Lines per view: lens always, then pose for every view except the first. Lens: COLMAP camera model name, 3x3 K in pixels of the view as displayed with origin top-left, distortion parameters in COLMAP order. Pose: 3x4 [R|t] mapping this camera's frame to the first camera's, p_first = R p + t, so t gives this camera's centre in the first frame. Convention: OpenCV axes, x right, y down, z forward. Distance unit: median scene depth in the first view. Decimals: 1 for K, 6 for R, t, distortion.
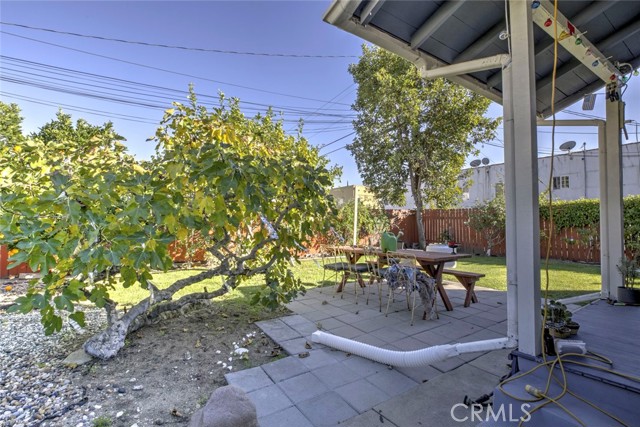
lens RADIAL K [[293.2, 0, 318.3], [0, 293.2, 213.2], [0, 0, 1]] dist [-0.005391, 0.000860]
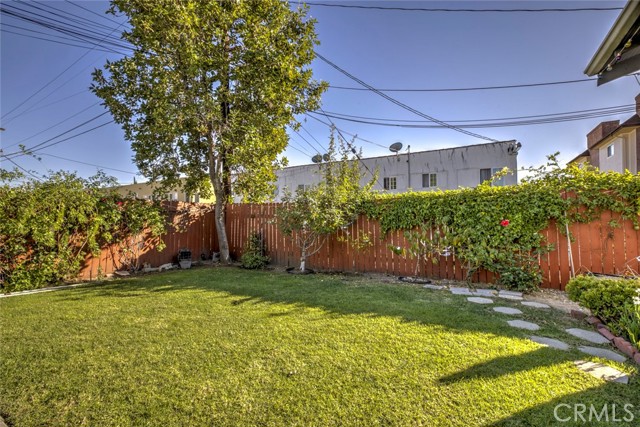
lens RADIAL K [[293.2, 0, 320.4], [0, 293.2, 213.7], [0, 0, 1]] dist [-0.005391, 0.000860]
pose [[0.896790, 0.019489, 0.442026, 0.248829], [-0.020039, 0.999793, -0.003424, 0.010128], [-0.442001, -0.005787, 0.896996, 0.290201]]
